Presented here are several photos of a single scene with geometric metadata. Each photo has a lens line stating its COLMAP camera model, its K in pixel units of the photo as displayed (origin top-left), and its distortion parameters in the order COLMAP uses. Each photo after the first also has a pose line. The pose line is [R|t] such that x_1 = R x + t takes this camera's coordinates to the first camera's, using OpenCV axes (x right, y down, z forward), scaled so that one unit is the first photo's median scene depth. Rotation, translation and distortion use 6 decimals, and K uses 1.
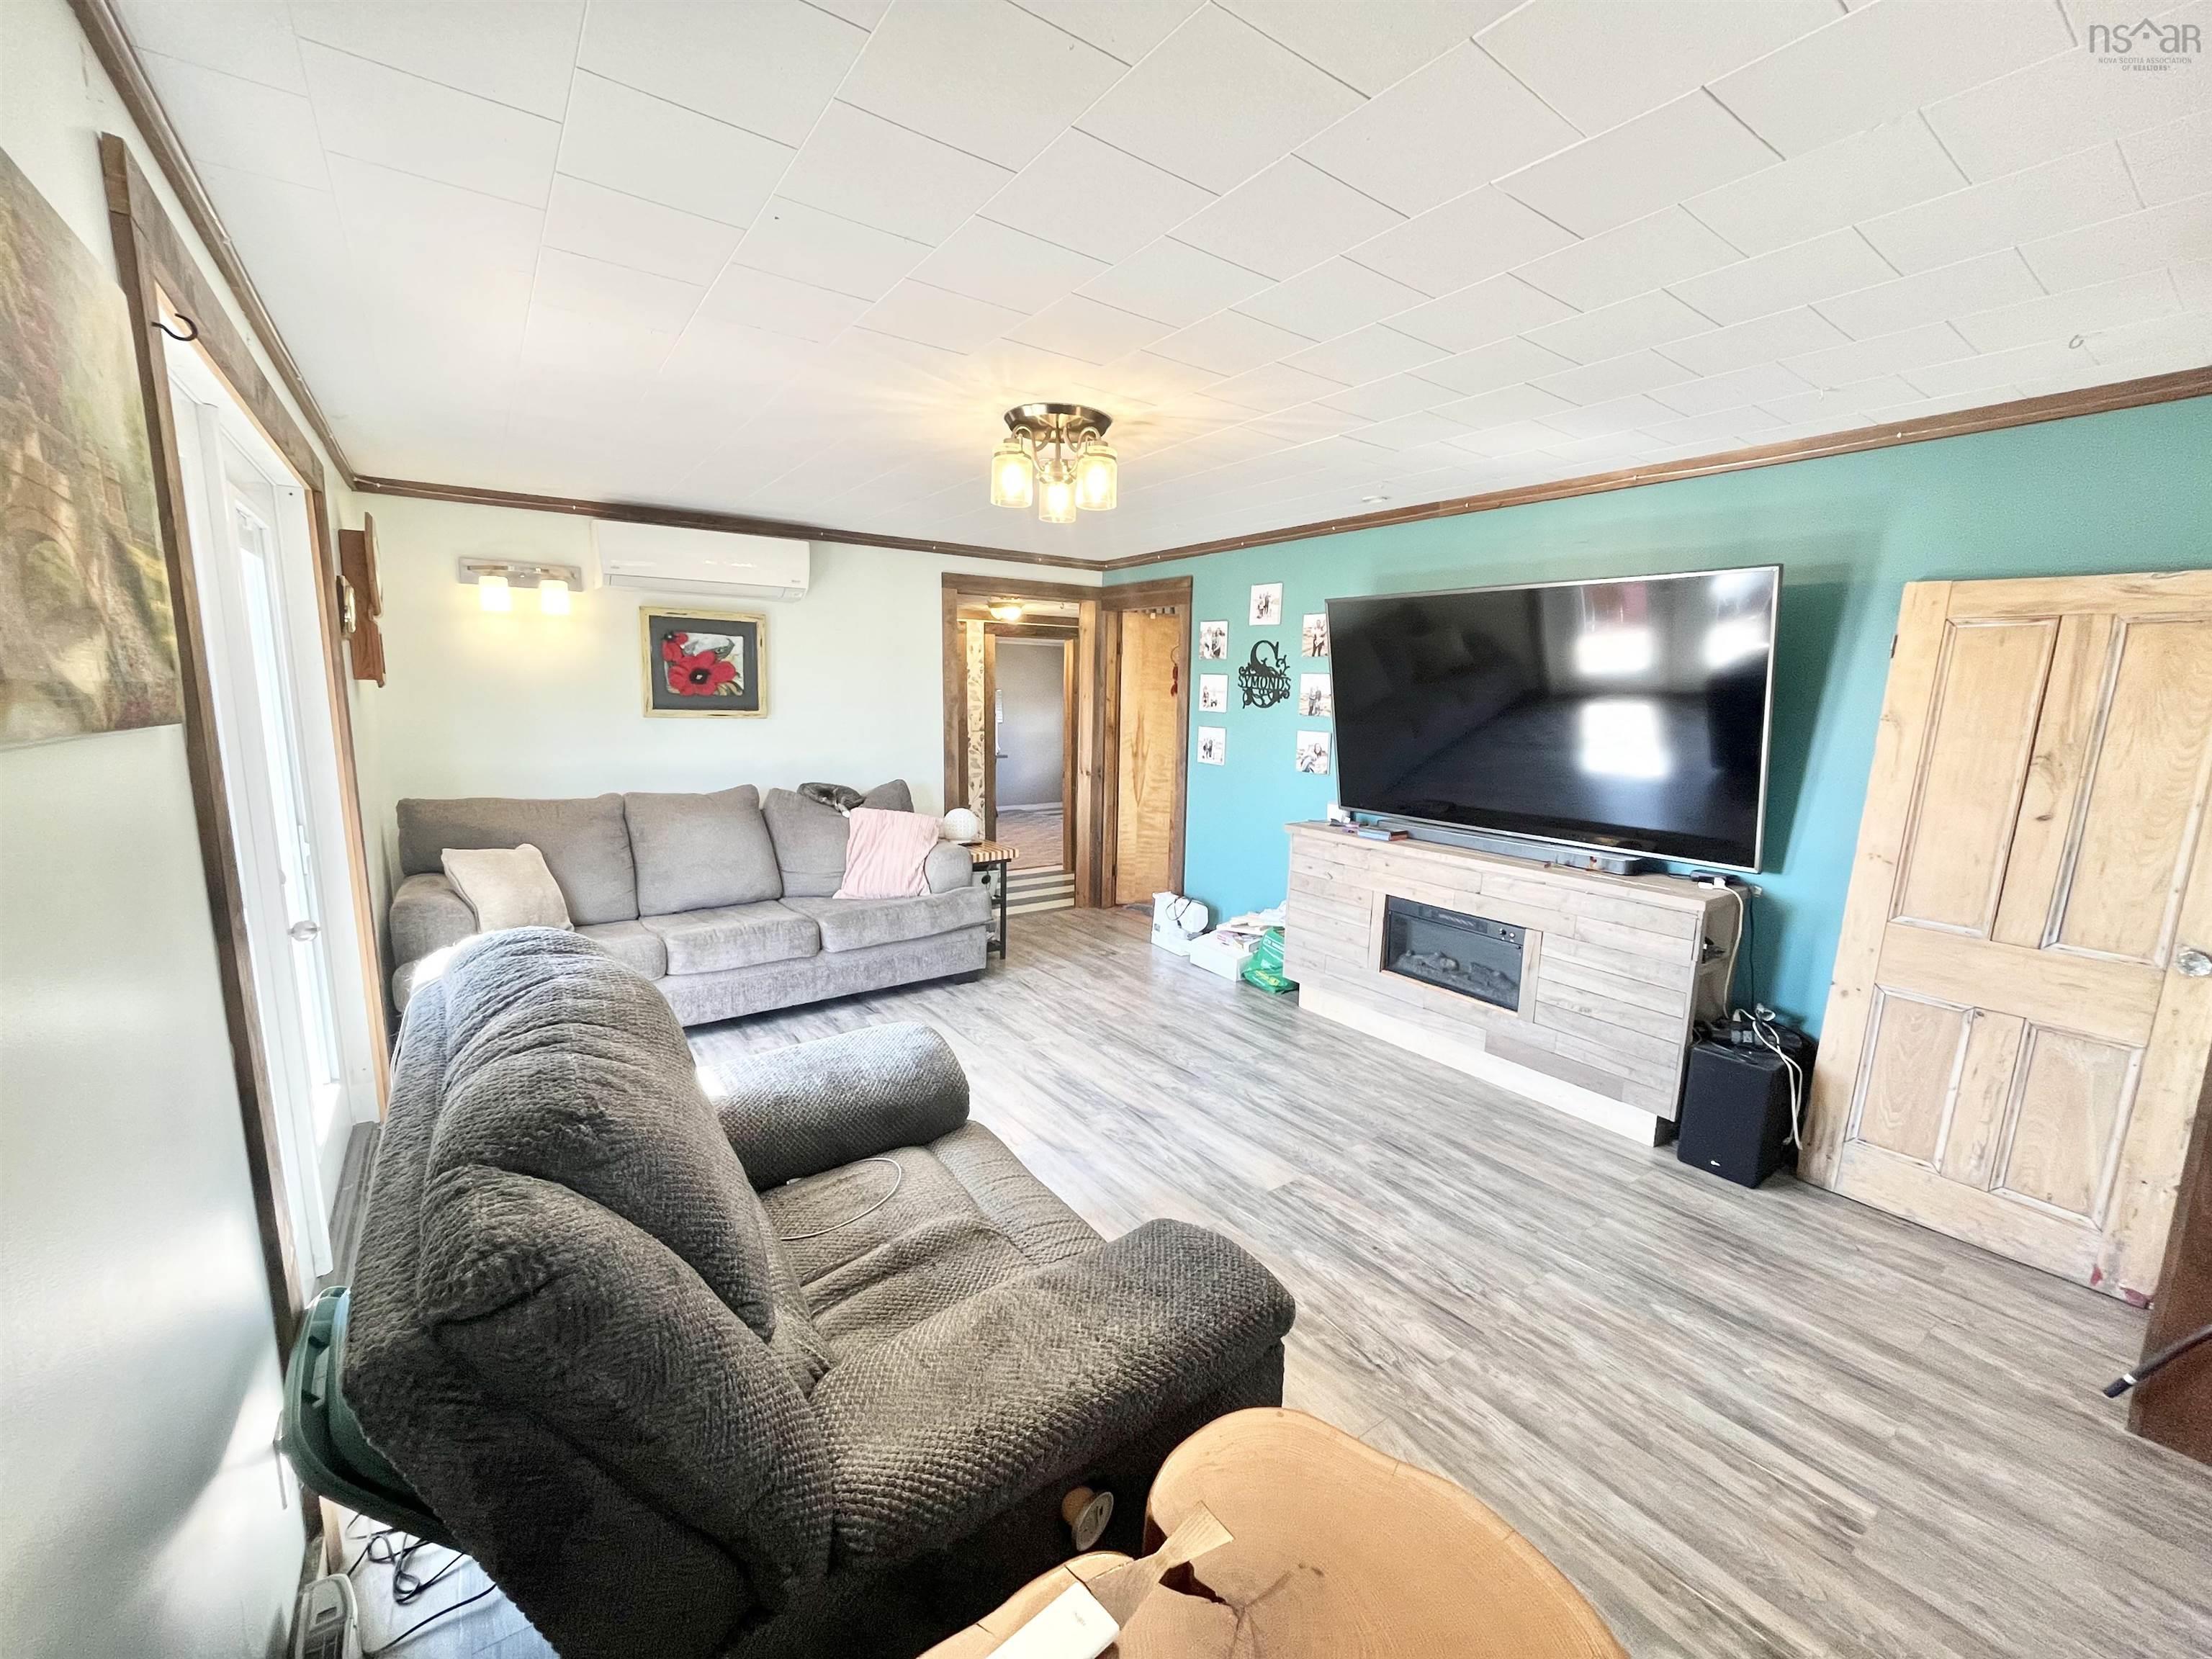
lens RADIAL K [[892.0, 0, 1097.0], [0, 892.0, 829.1], [0, 0, 1]] dist [-0.003076, -0.000599]
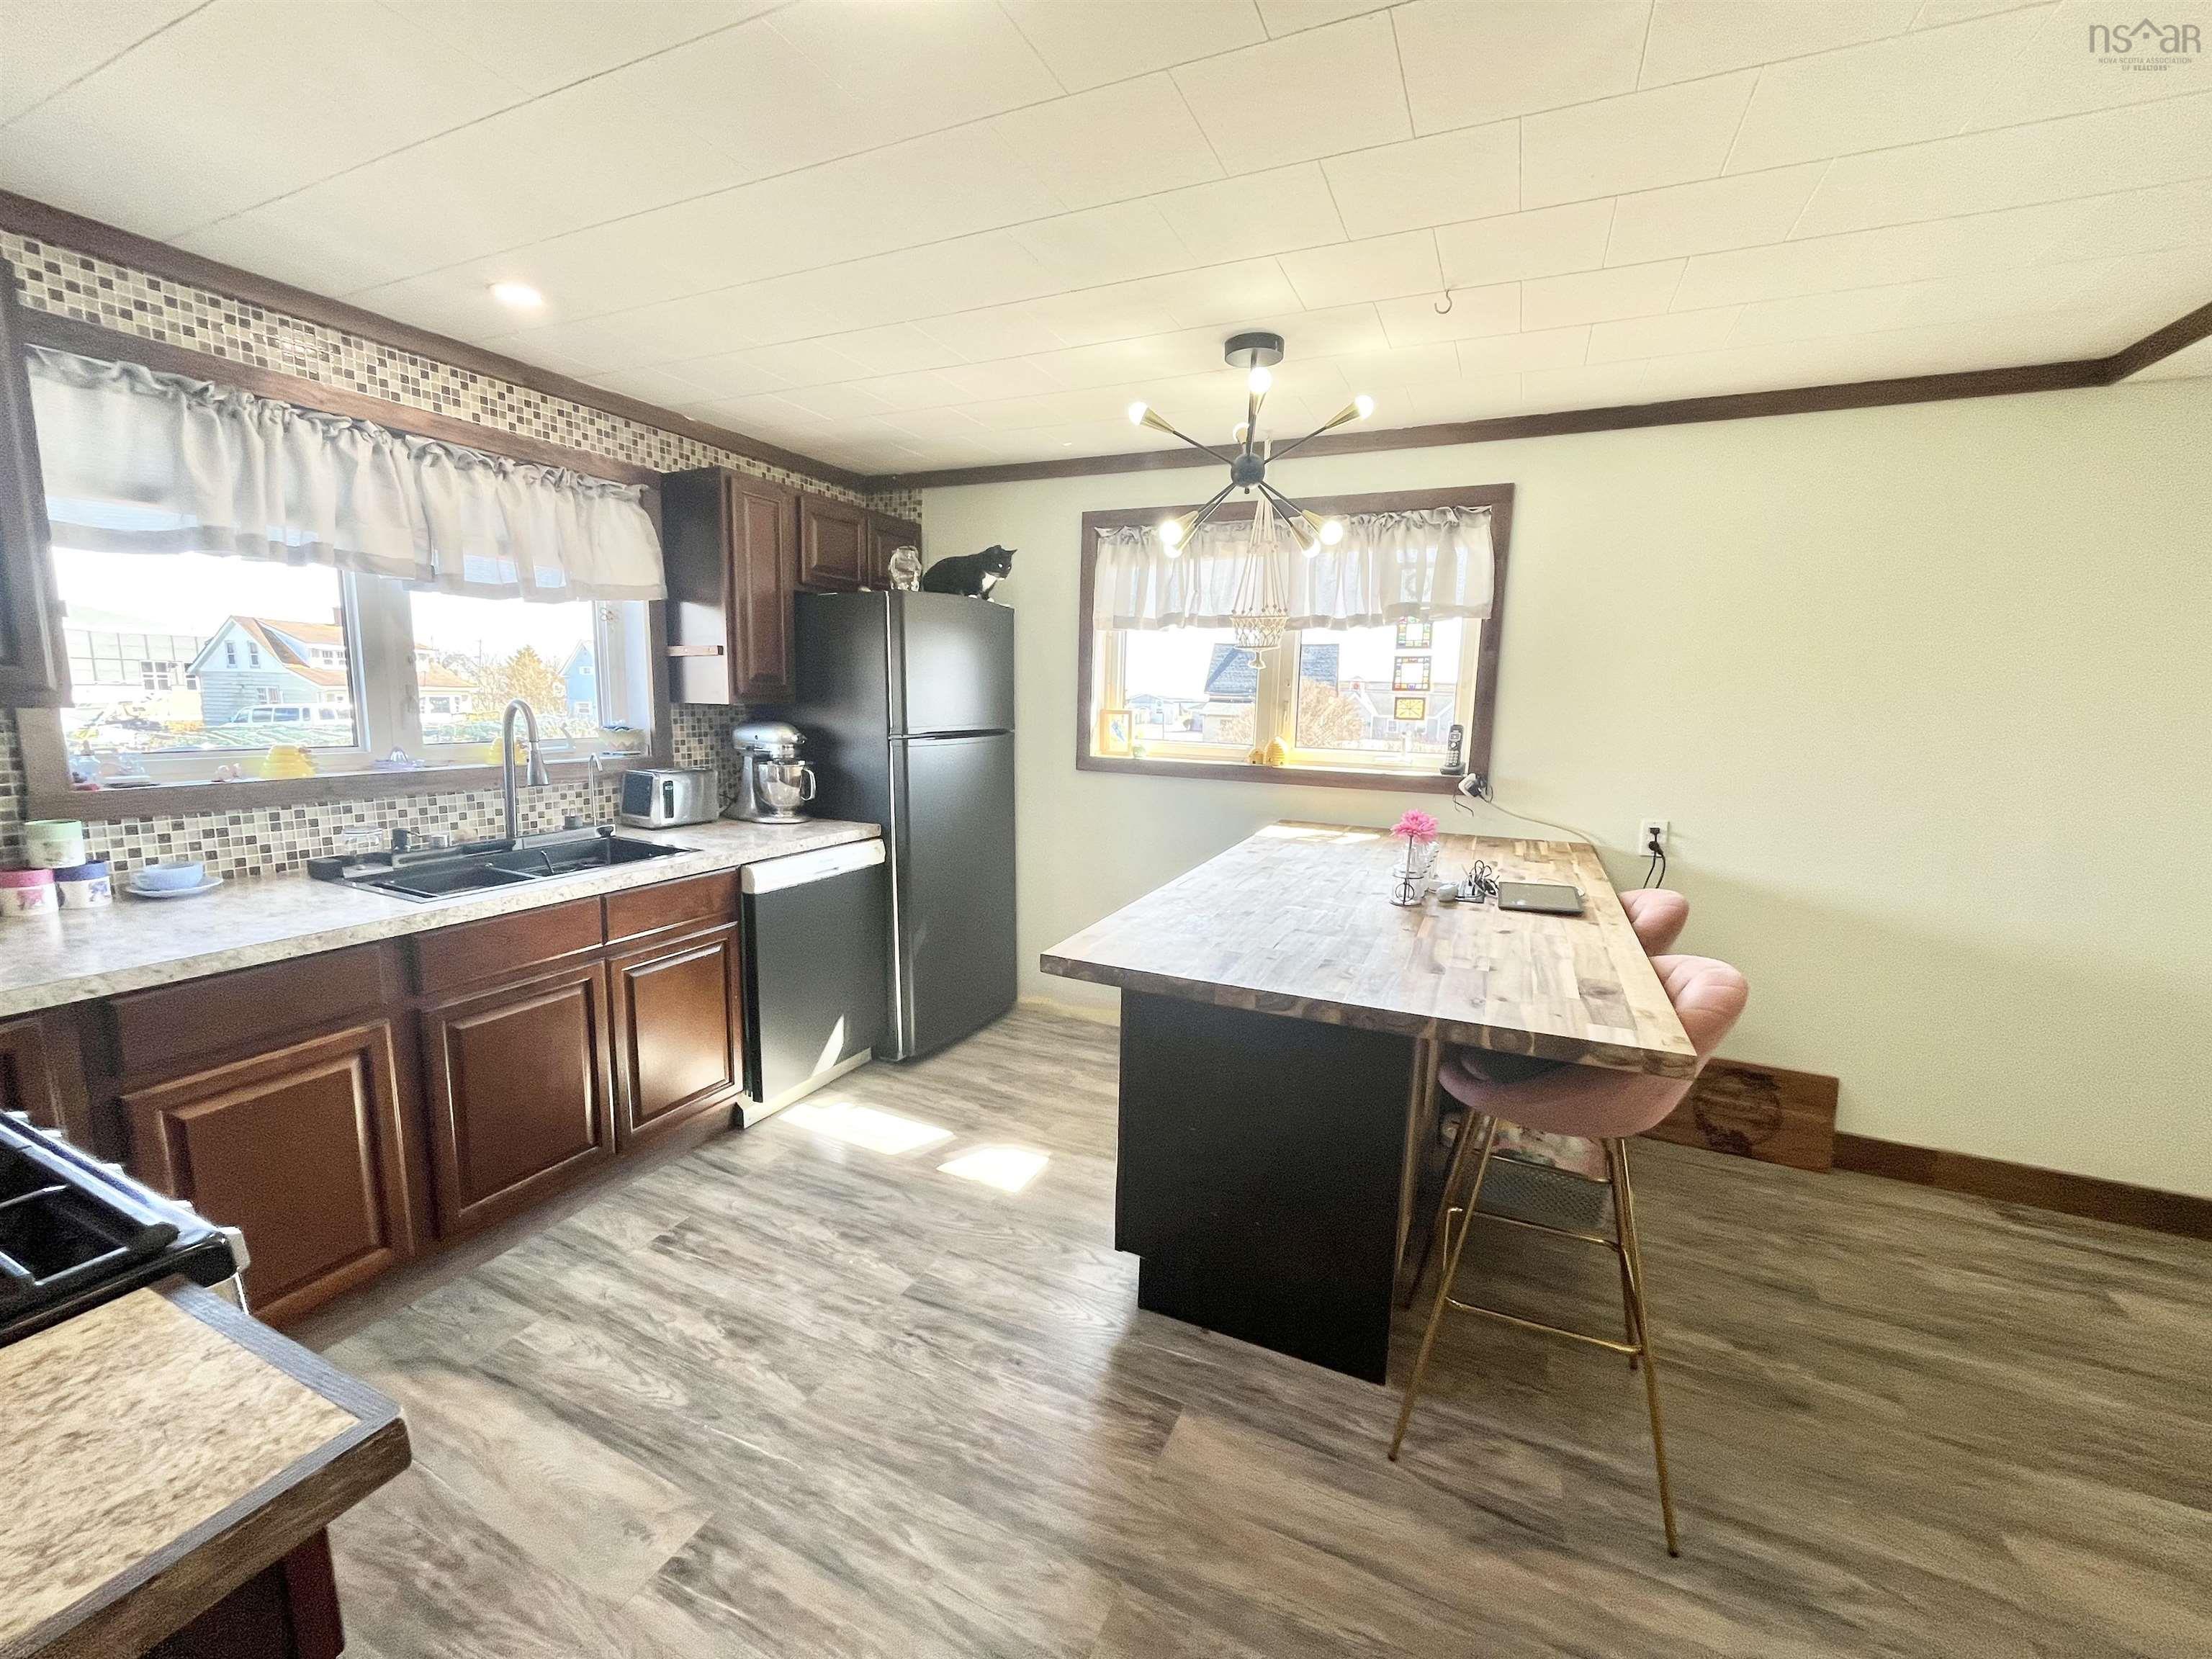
lens RADIAL K [[896.0, 0, 1097.2], [0, 896.0, 828.6], [0, 0, 1]] dist [-0.004429, -0.000437]
pose [[-0.869936, 0.034106, -0.491985, 0.372902], [-0.119517, 0.953287, 0.277417, -0.120428], [0.478464, 0.300135, -0.825222, 0.923105]]
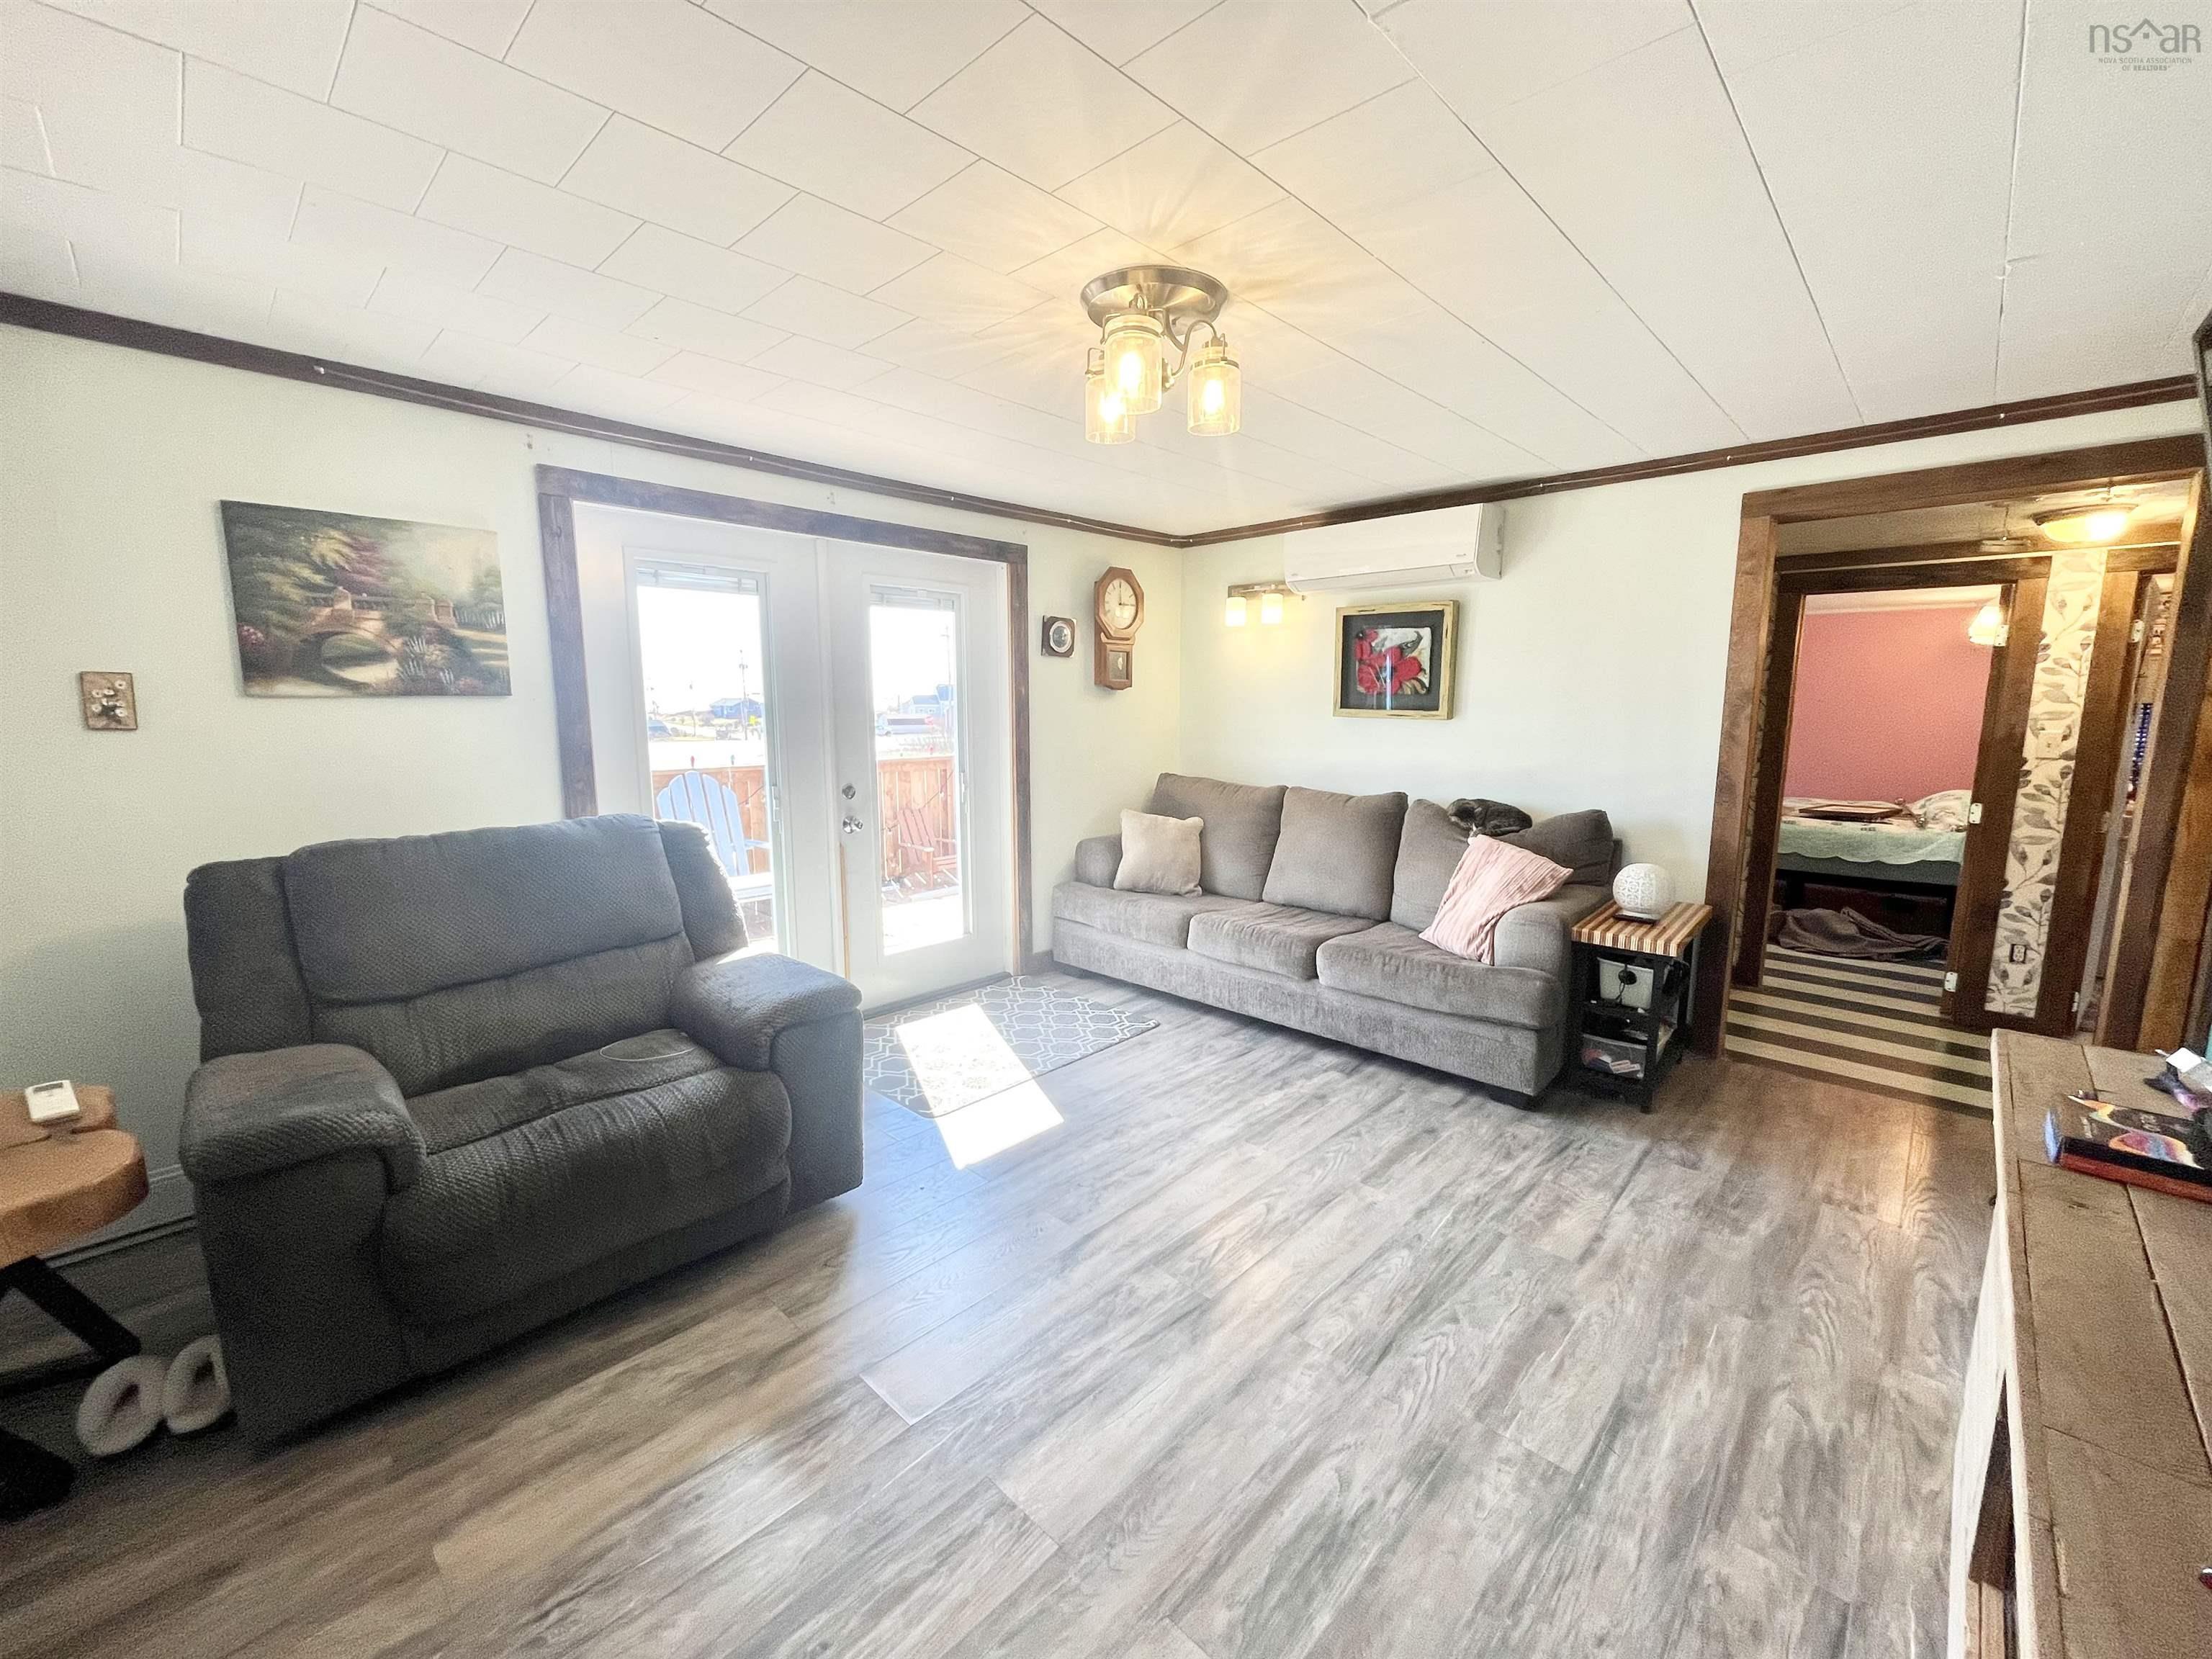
lens RADIAL K [[889.8, 0, 1097.9], [0, 889.8, 828.9], [0, 0, 1]] dist [-0.001004, -0.000323]
pose [[0.185449, 0.130570, -0.973941, 0.491750], [-0.146404, 0.983742, 0.104007, -0.070148], [0.971686, 0.123301, 0.201550, 0.594623]]
